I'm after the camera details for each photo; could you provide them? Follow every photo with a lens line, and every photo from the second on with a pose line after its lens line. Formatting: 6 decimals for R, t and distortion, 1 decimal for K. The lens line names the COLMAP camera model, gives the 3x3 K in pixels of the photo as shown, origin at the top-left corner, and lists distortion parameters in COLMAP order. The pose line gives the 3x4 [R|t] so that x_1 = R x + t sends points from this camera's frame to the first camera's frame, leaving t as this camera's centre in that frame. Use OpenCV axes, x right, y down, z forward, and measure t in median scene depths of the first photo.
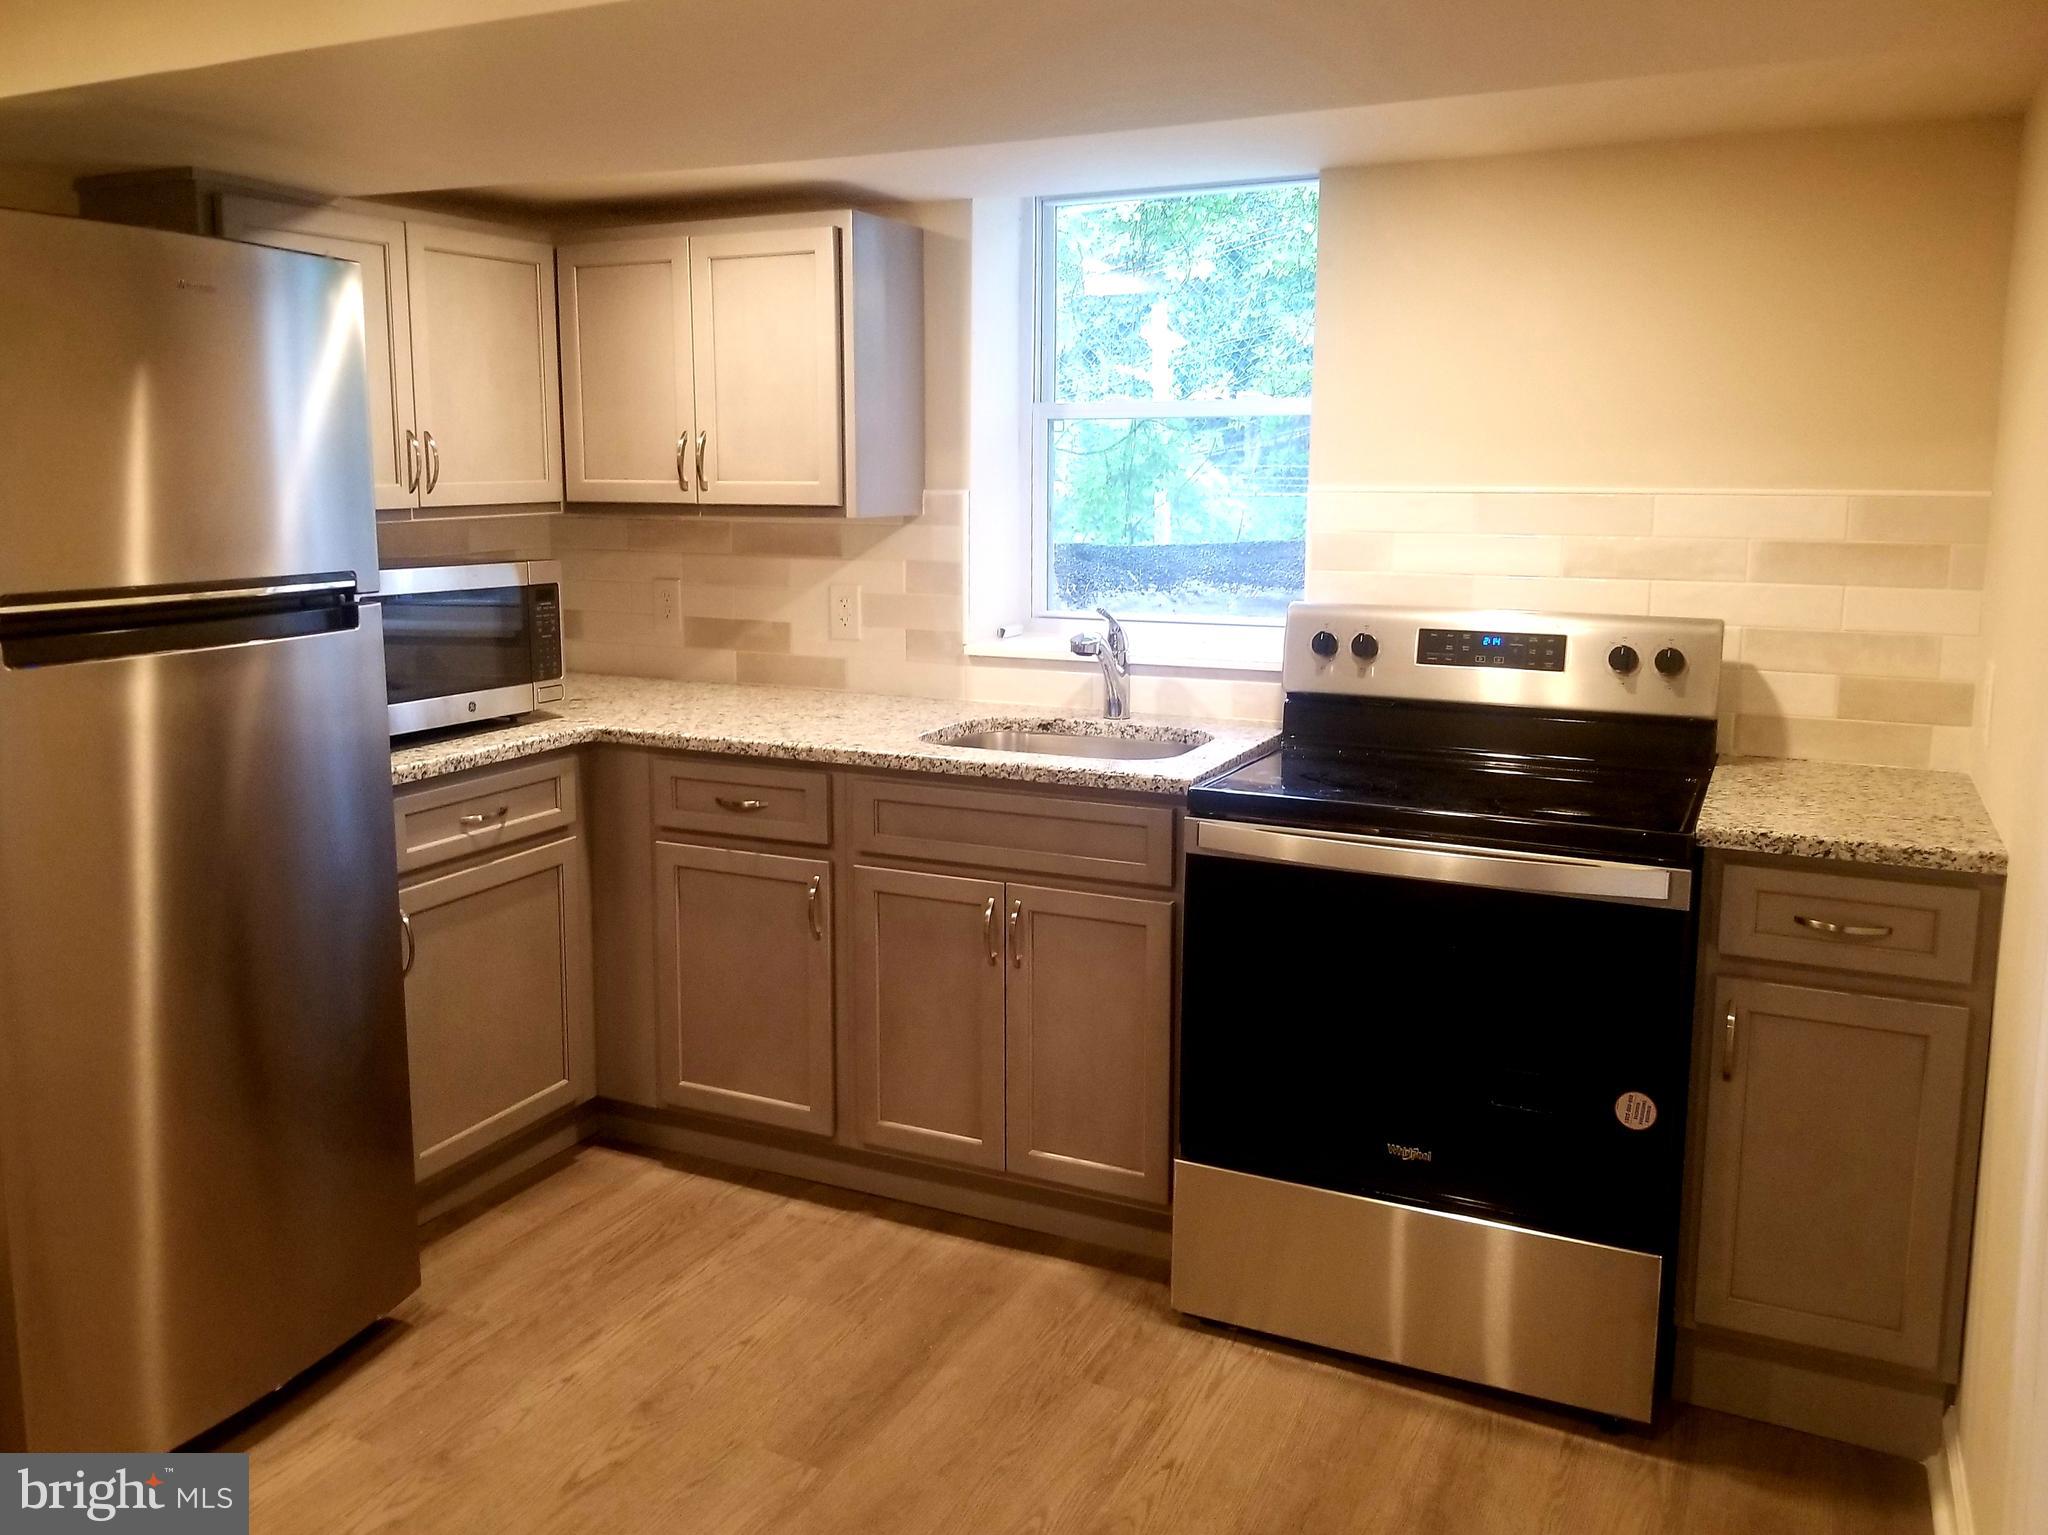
lens RADIAL K [[1643.2, 0, 974.6], [0, 1643.2, 684.0], [0, 0, 1]] dist [0.100106, -0.180464]
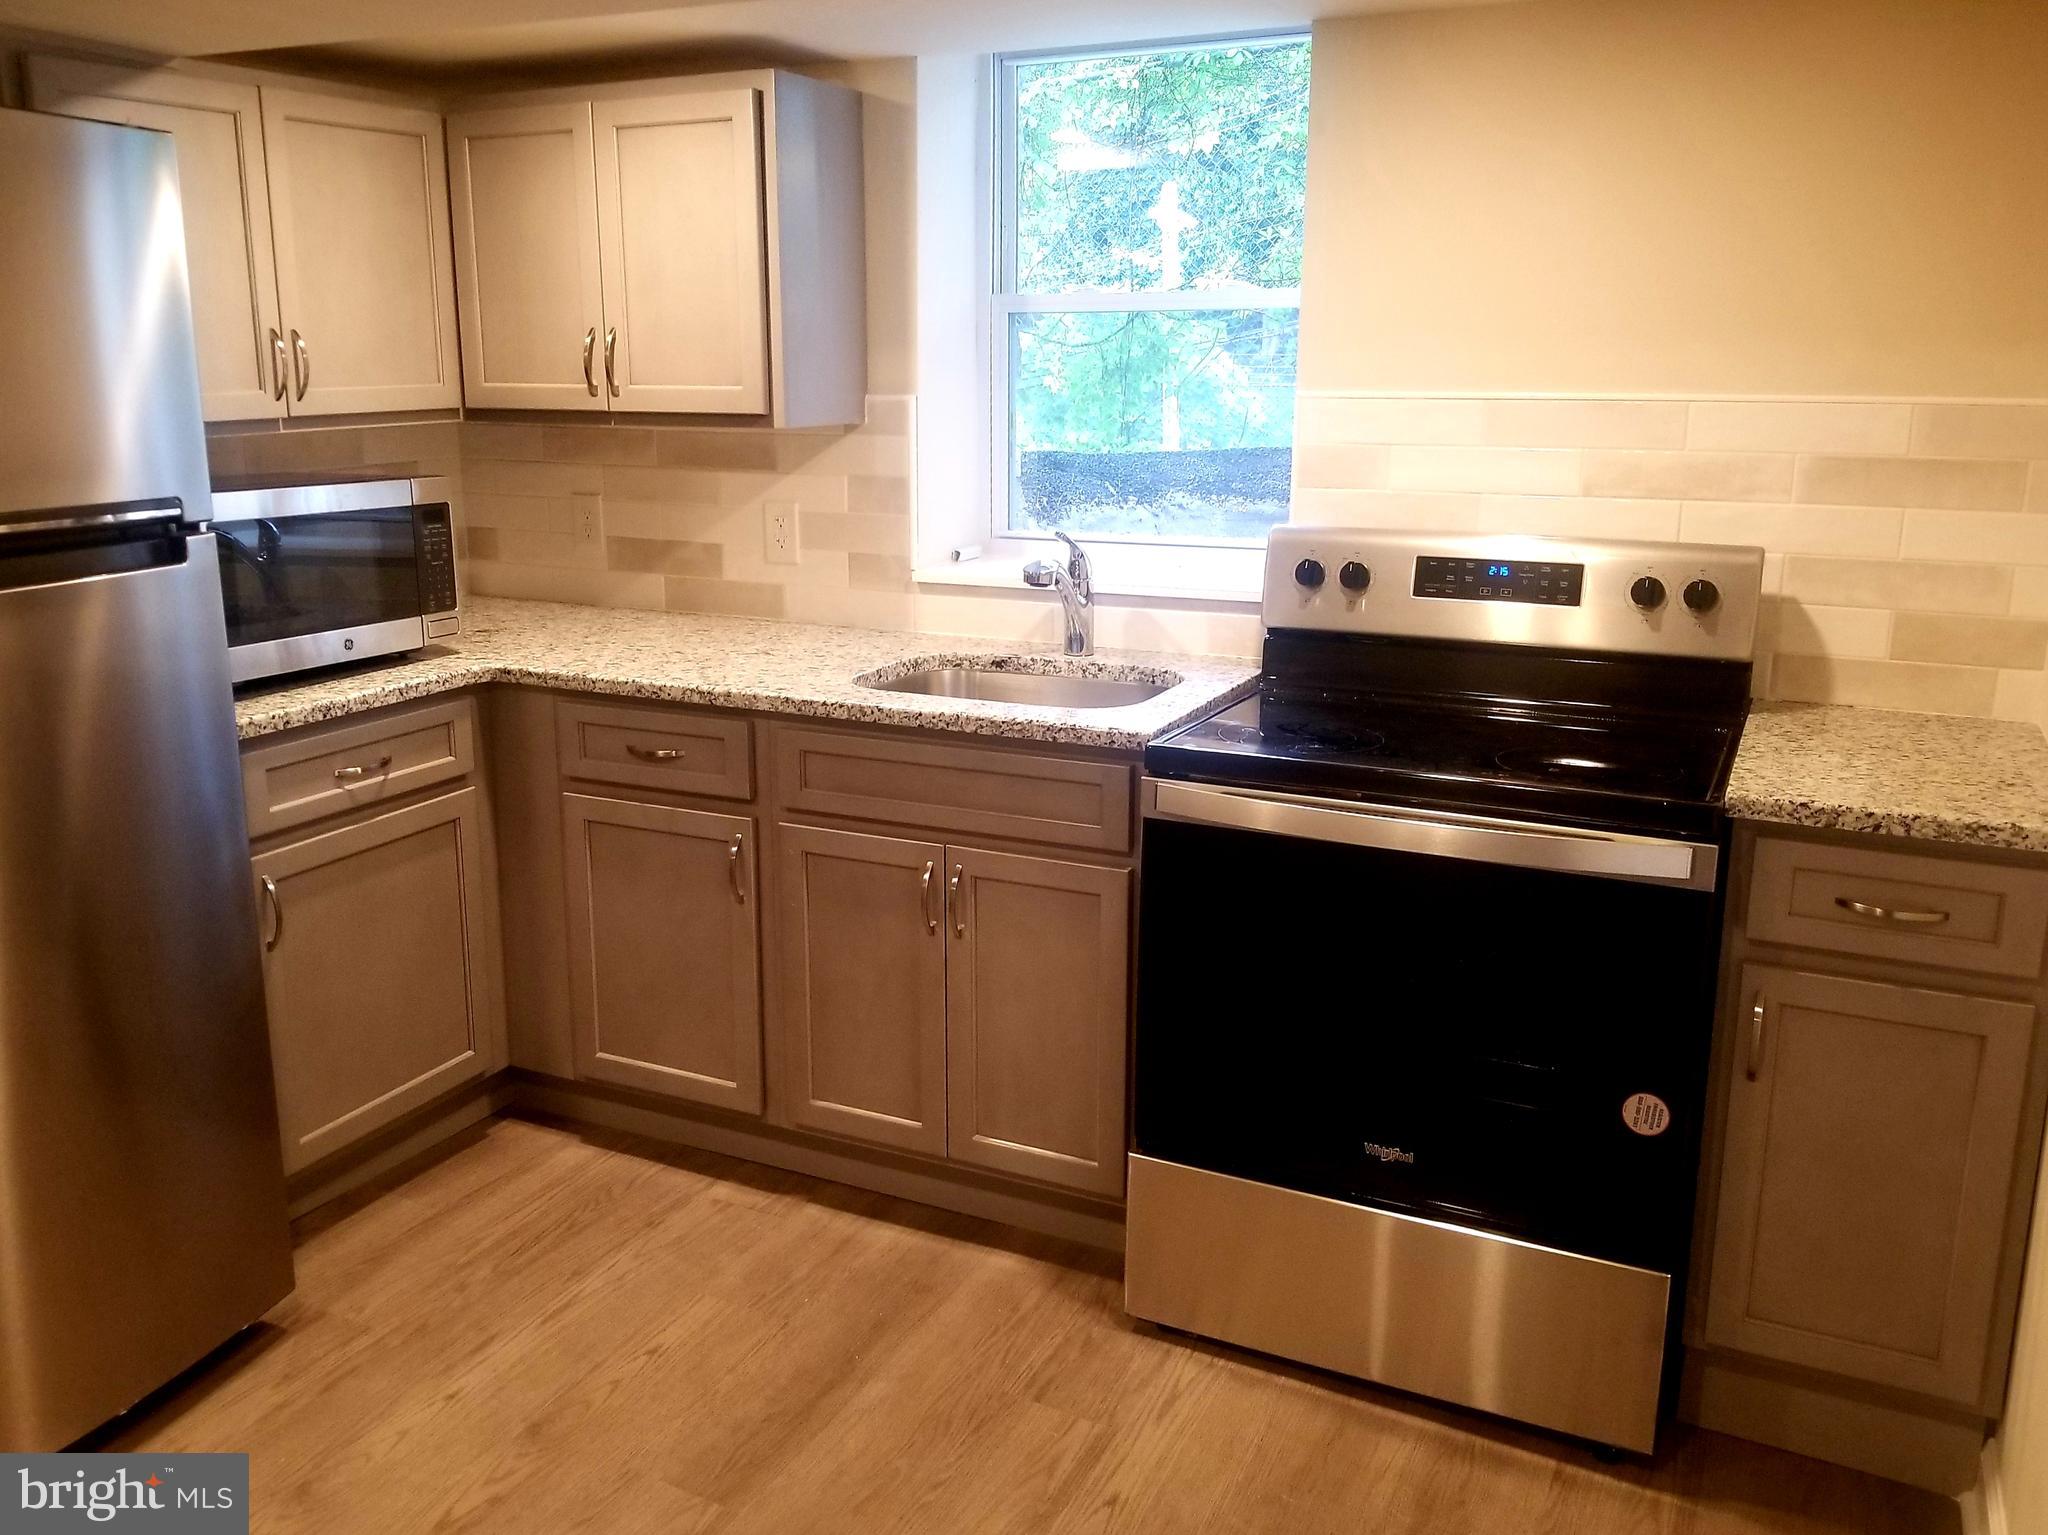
lens RADIAL K [[1679.9, 0, 968.7], [0, 1679.9, 712.7], [0, 0, 1]] dist [0.094232, -0.166590]
pose [[0.999964, -0.000329, -0.008464, 0.039147], [0.000981, 0.997021, 0.077124, -0.020742], [0.008414, -0.077129, 0.996986, 0.097546]]
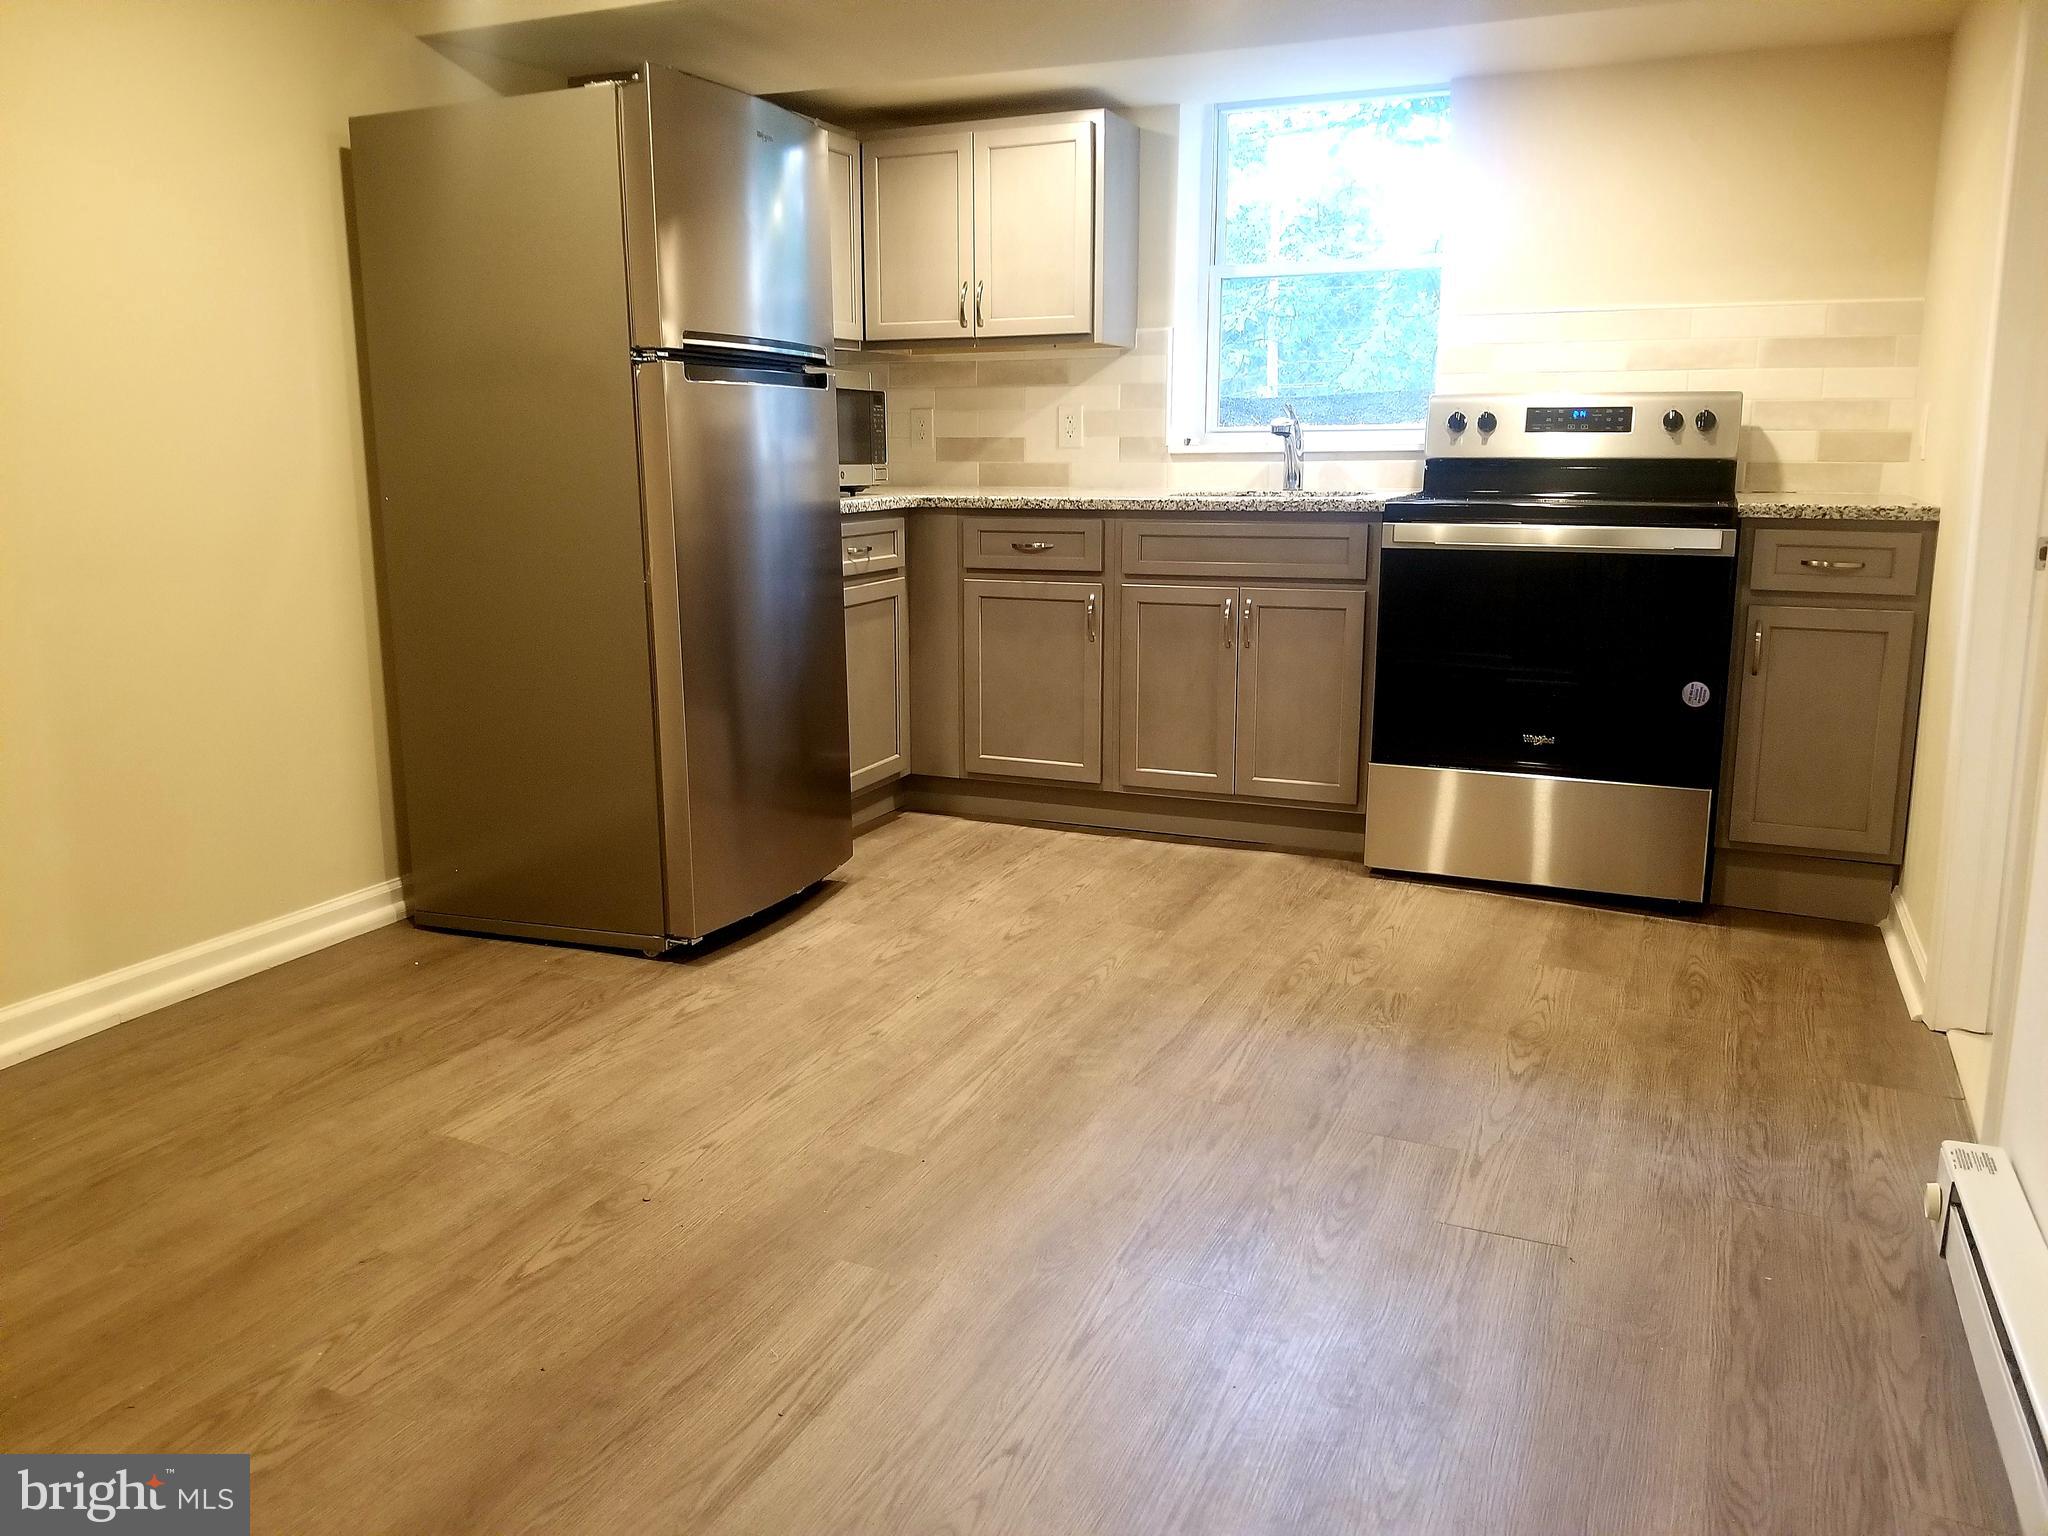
lens RADIAL K [[1608.4, 0, 956.2], [0, 1608.4, 738.5], [0, 0, 1]] dist [0.090742, -0.166856]
pose [[0.999276, -0.011273, 0.036337, -0.276438], [0.009629, 0.998936, 0.045112, 0.185324], [-0.036807, -0.044729, 0.998321, -0.383829]]
